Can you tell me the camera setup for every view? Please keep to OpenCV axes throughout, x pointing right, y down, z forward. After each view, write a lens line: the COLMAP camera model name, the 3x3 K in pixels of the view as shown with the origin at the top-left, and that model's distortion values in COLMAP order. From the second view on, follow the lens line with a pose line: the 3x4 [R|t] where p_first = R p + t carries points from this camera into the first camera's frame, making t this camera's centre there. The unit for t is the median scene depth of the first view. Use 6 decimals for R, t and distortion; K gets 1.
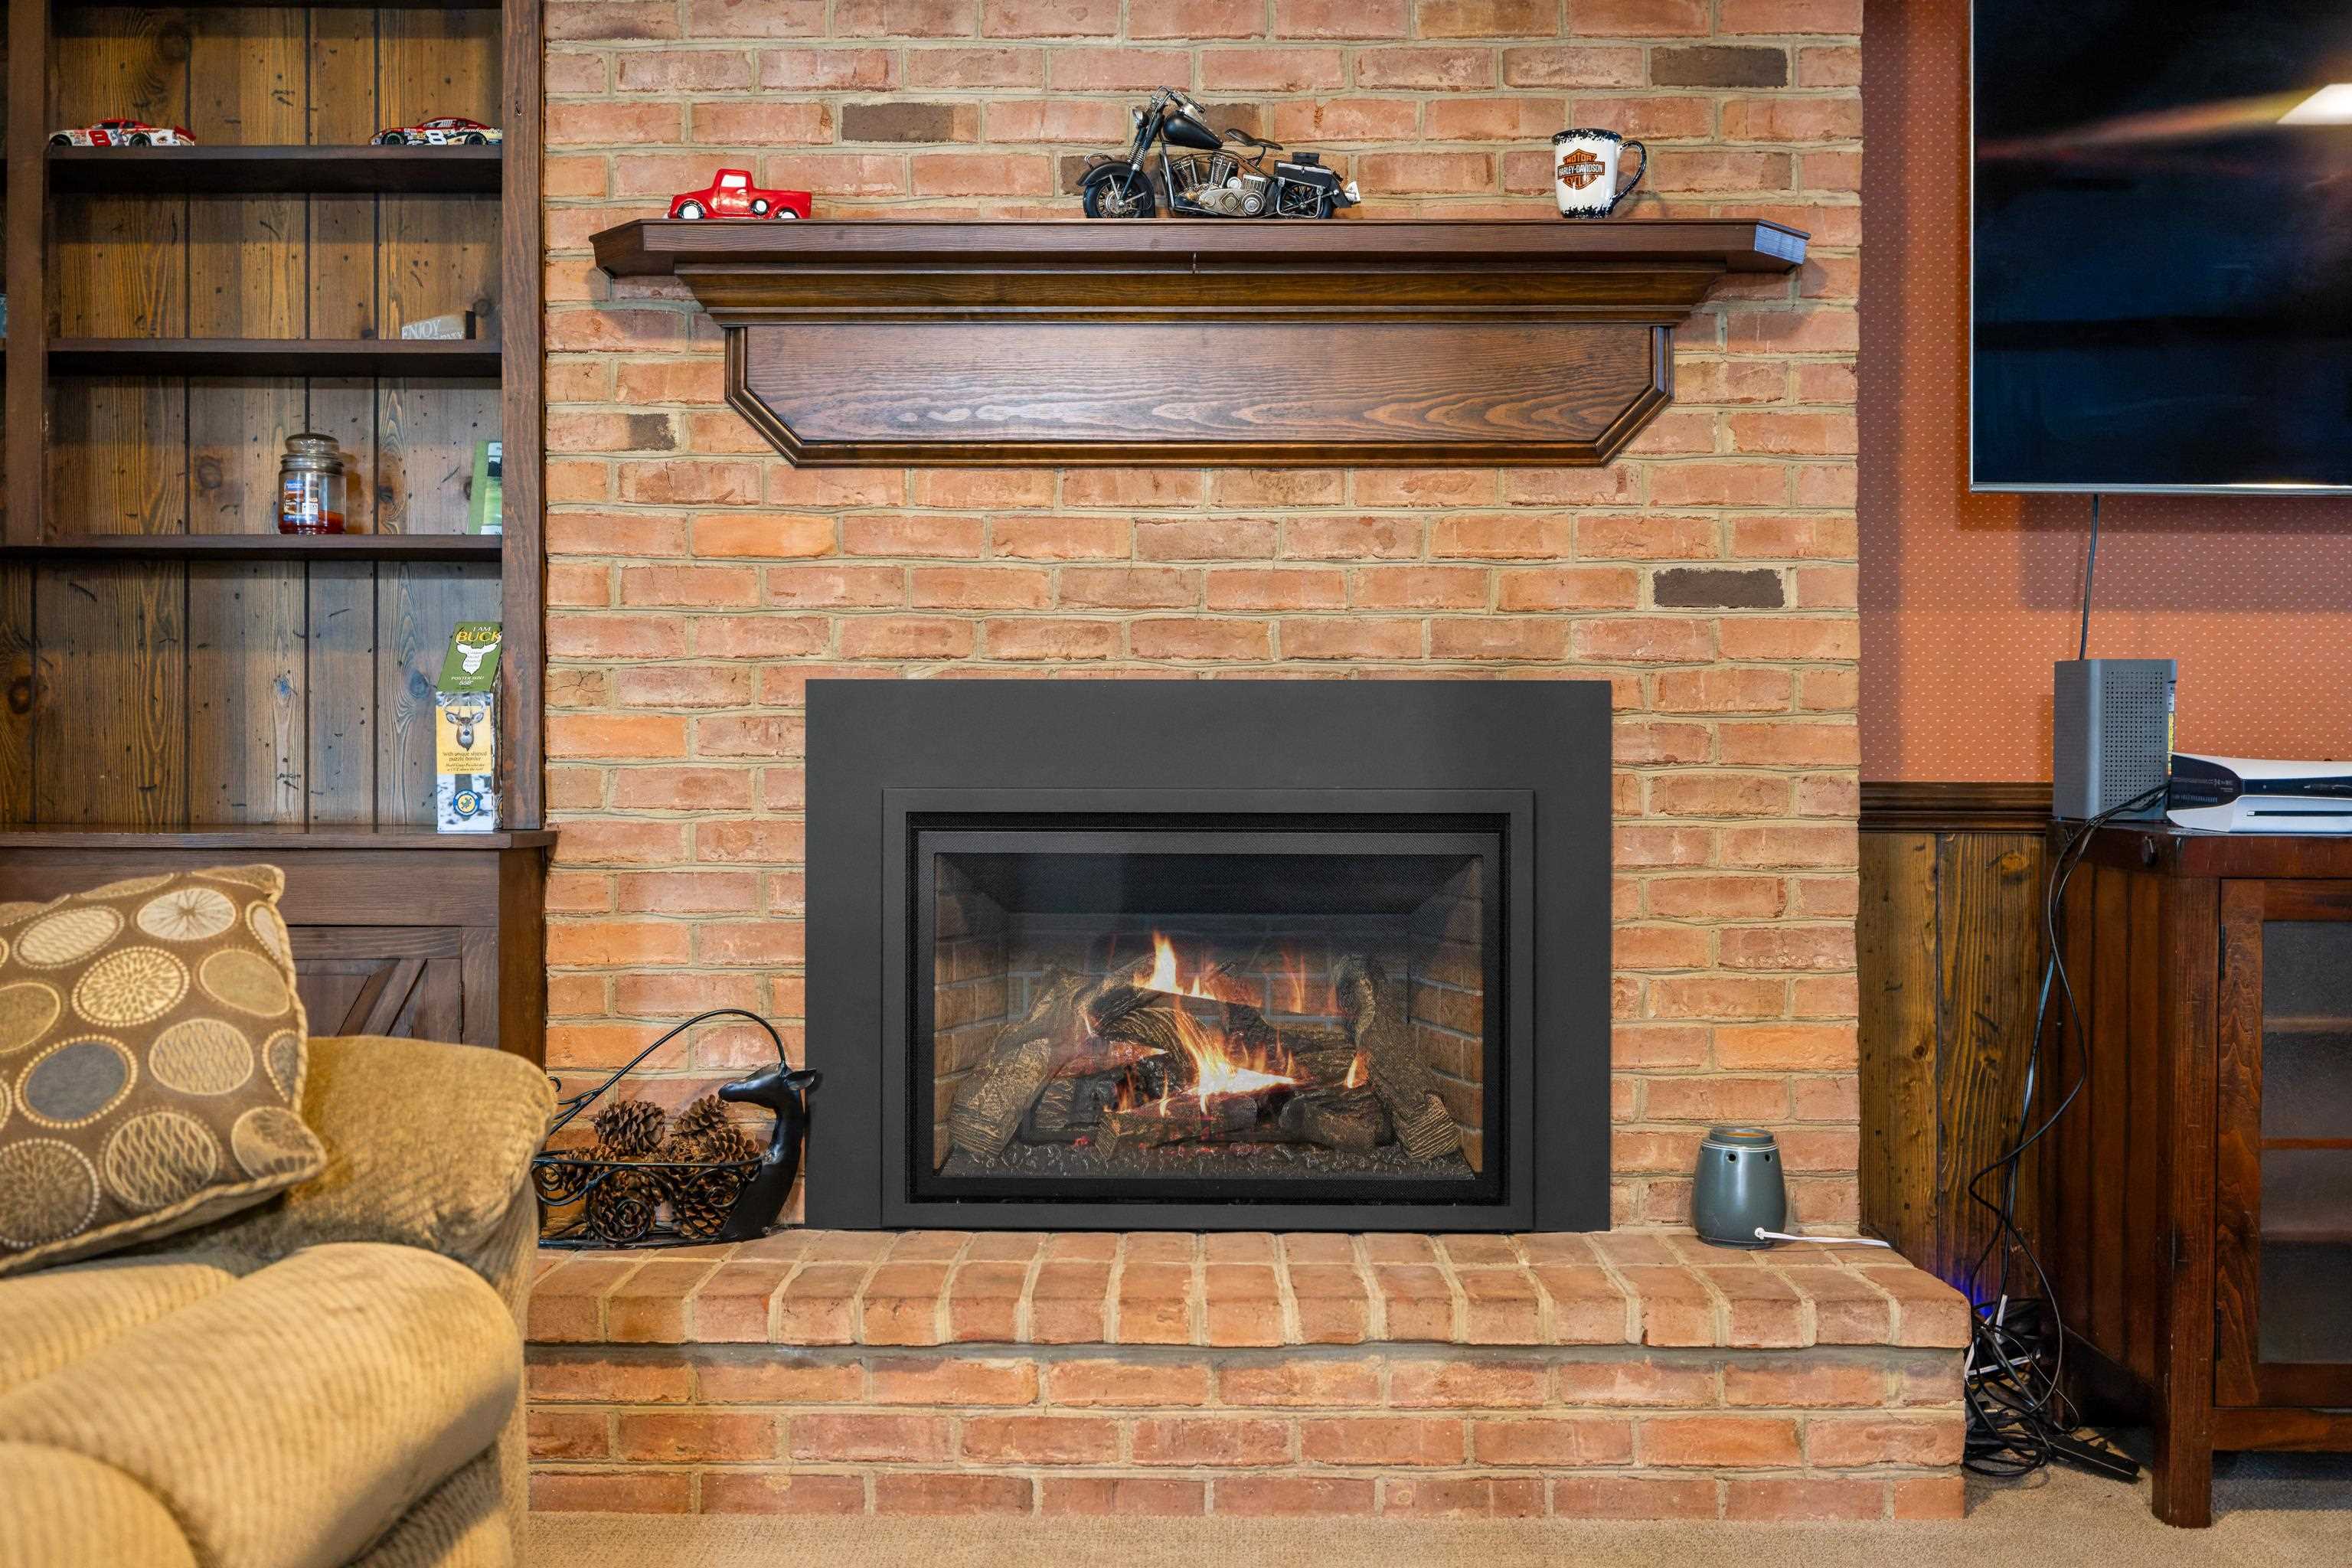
lens RADIAL K [[2276.1, 0, 1176.0], [0, 2276.1, 784.0], [0, 0, 1]] dist [0.004402, -0.002881]
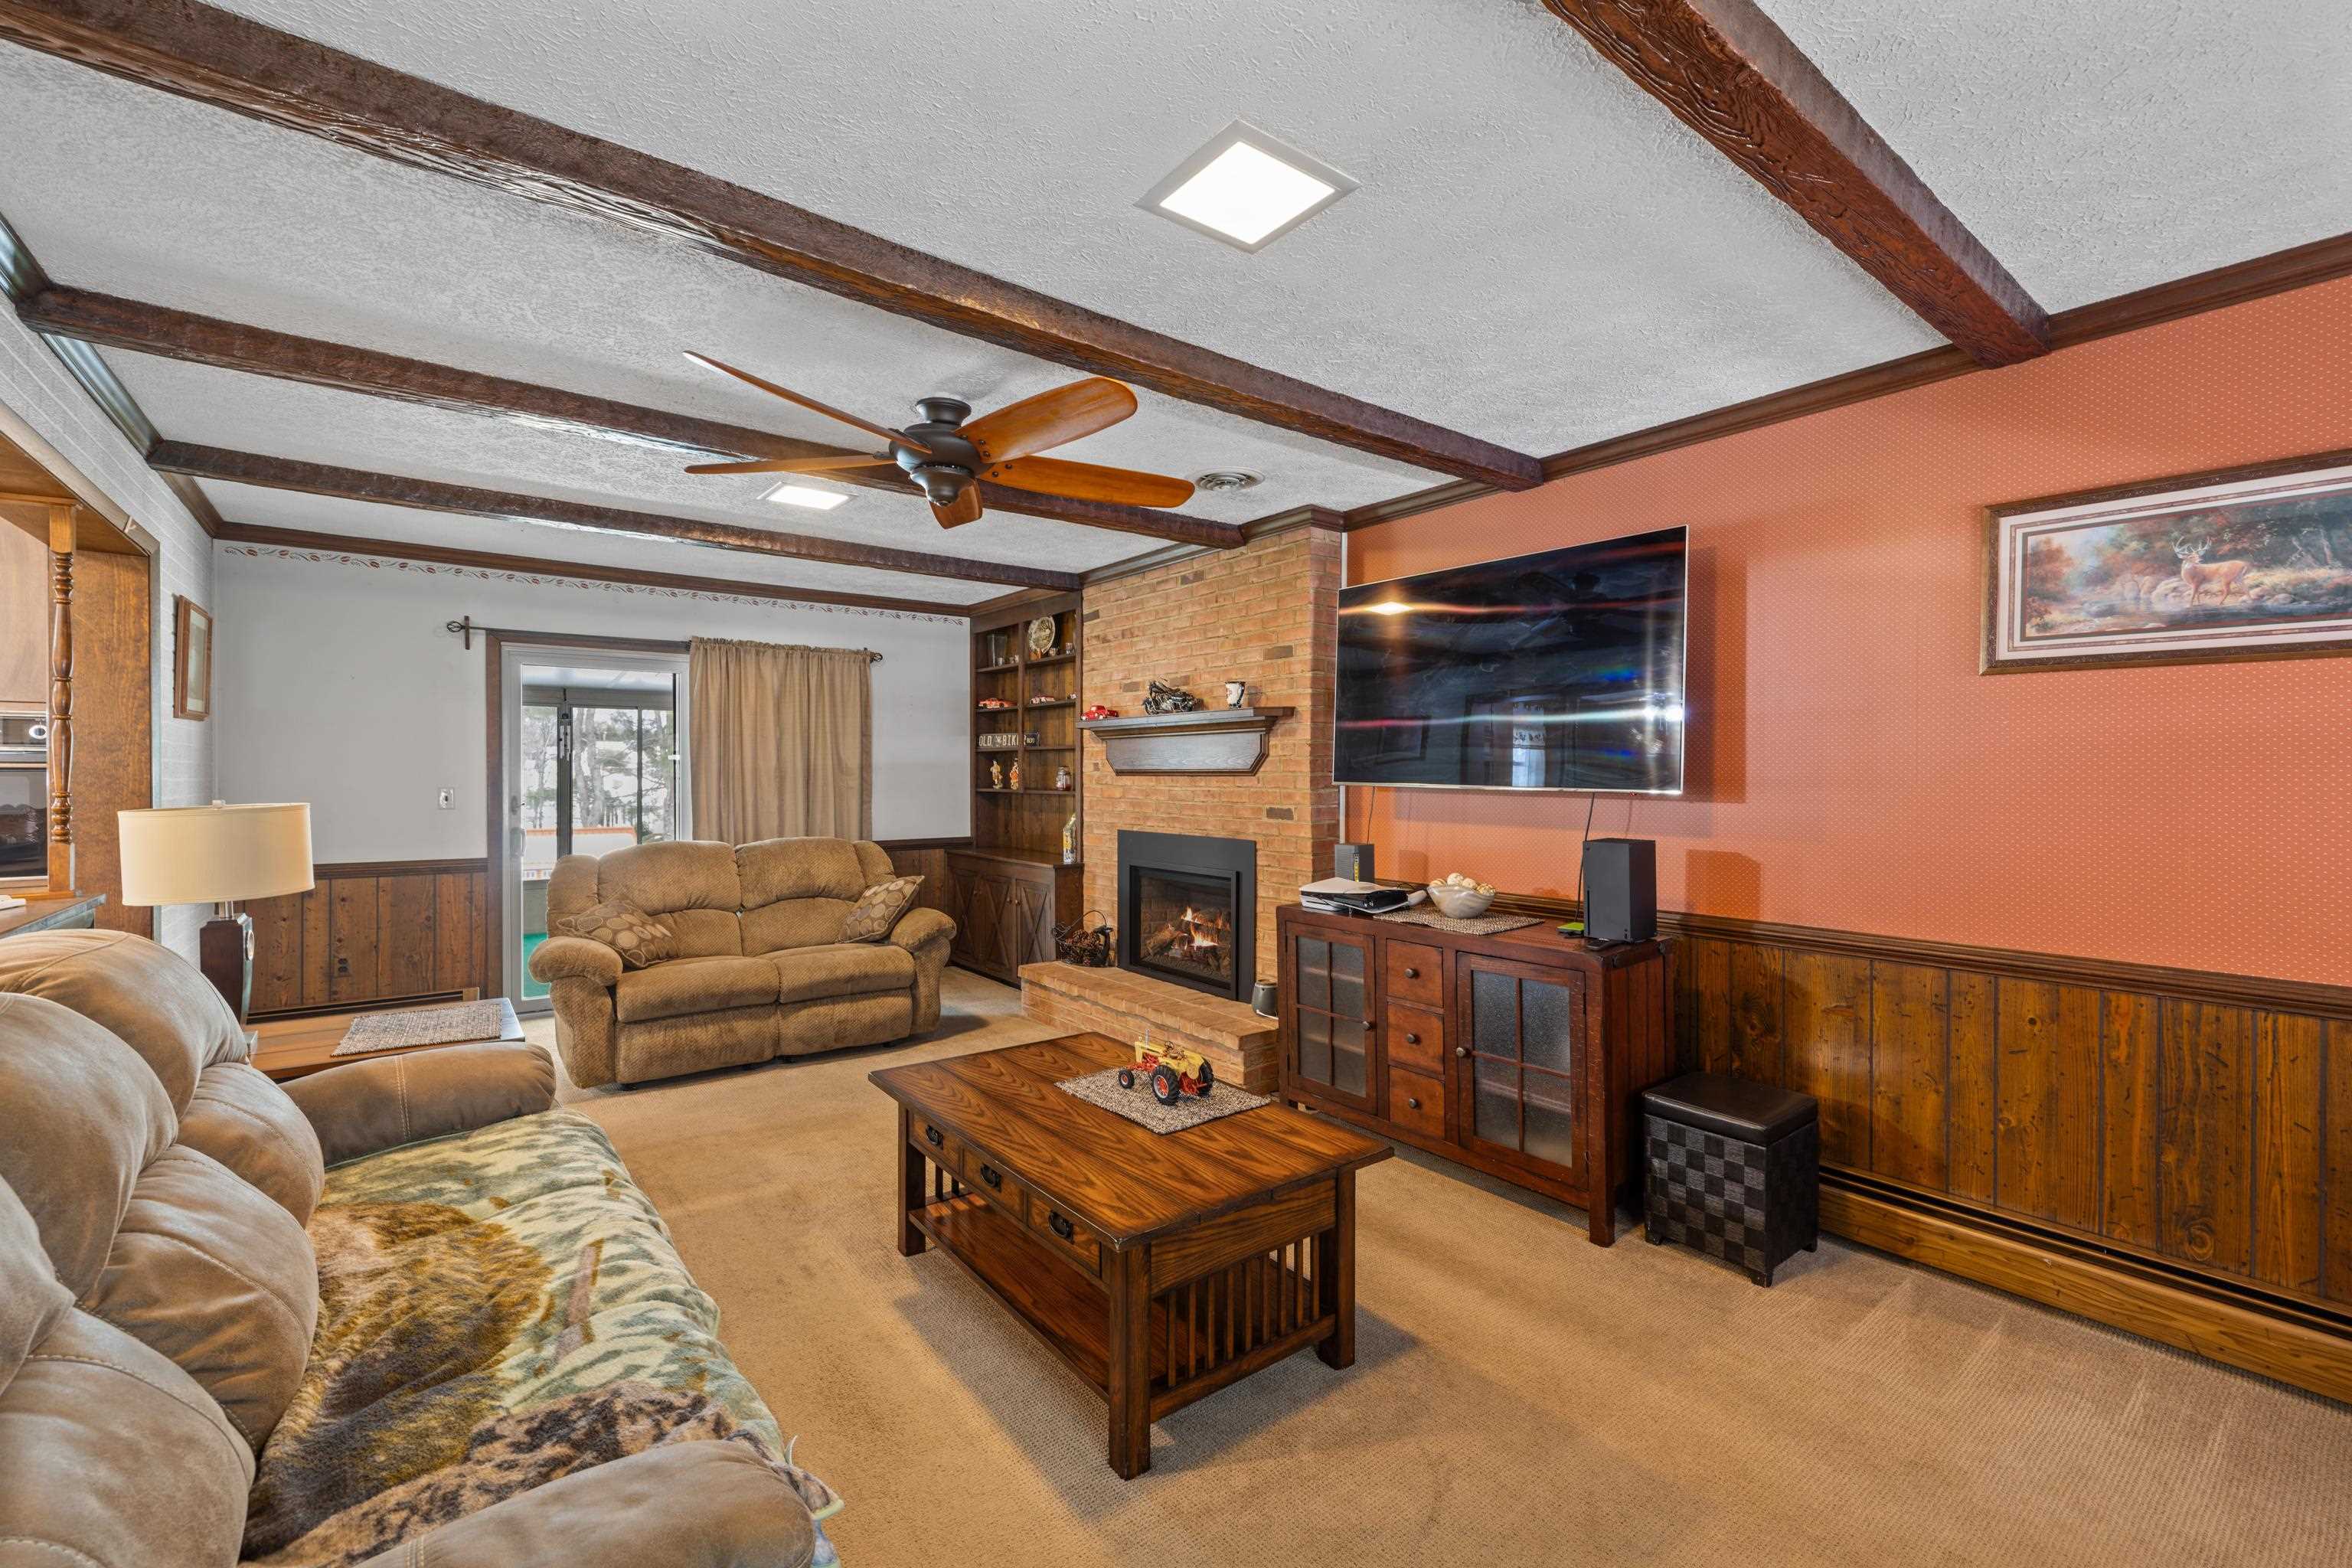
lens RADIAL K [[995.3, 0, 1176.0], [0, 995.3, 784.0], [0, 0, 1]] dist [0.000174, 0.000053]
pose [[0.616165, 0.009603, -0.787559, 1.262255], [-0.004382, 0.999952, 0.008764, -0.139604], [0.787605, -0.001949, 0.616177, 0.013519]]
